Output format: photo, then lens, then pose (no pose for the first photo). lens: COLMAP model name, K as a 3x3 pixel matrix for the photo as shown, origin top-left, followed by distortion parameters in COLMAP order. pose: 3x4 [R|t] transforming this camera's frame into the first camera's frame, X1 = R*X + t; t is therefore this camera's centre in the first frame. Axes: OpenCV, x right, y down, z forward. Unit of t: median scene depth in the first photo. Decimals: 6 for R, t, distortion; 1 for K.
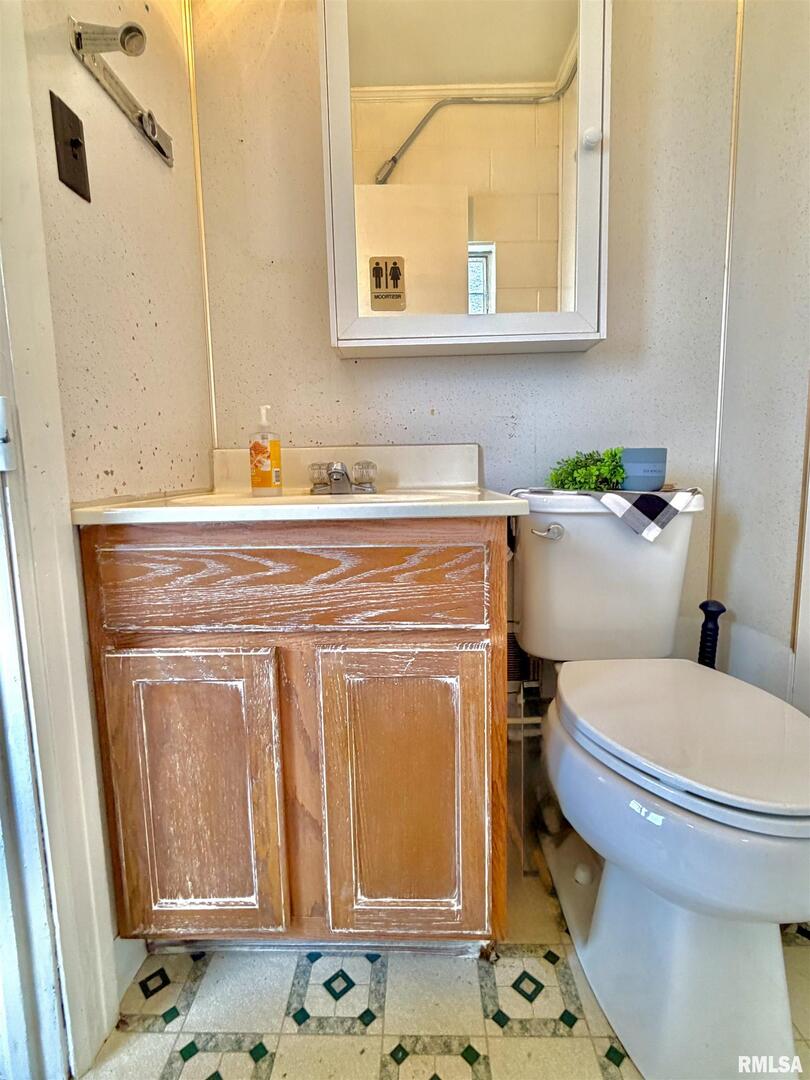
lens RADIAL K [[527.9, 0, 404.4], [0, 527.9, 539.4], [0, 0, 1]] dist [0.002446, 0.000591]
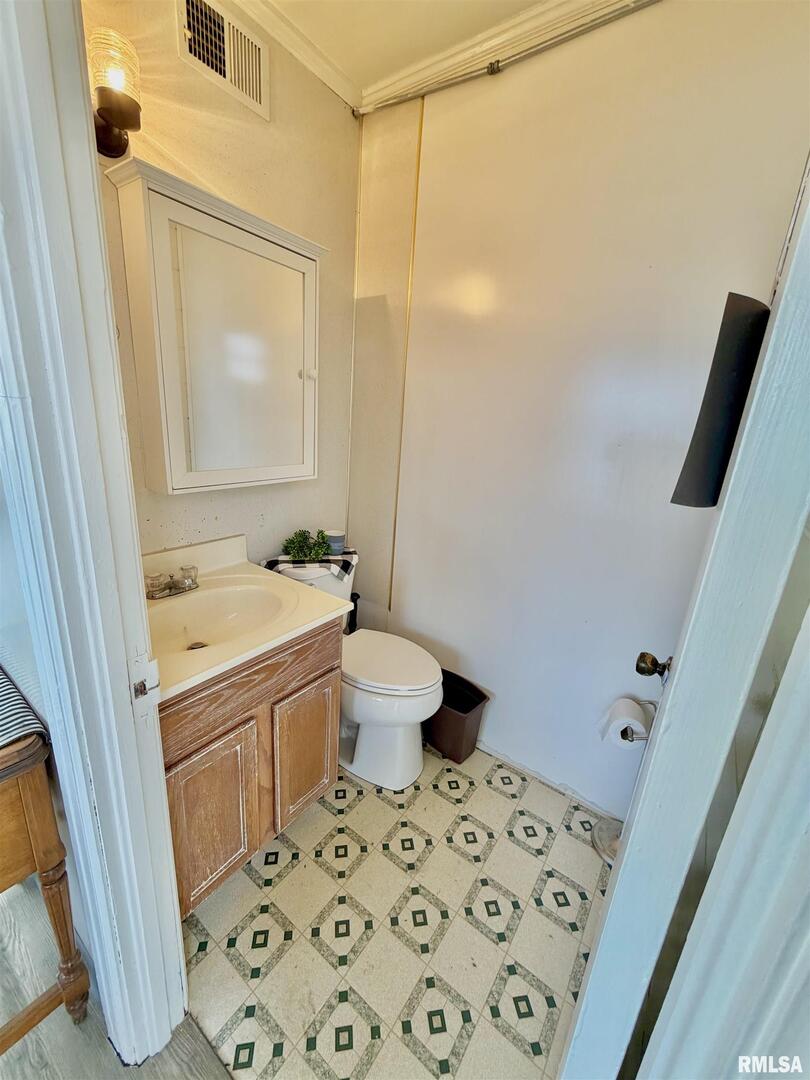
lens RADIAL K [[429.6, 0, 403.4], [0, 429.6, 538.2], [0, 0, 1]] dist [-0.000833, 0.000217]
pose [[0.562568, -0.172826, 0.808485, -1.066834], [0.025229, 0.981040, 0.192157, -0.680674], [-0.826366, -0.087704, 0.556262, -0.183202]]
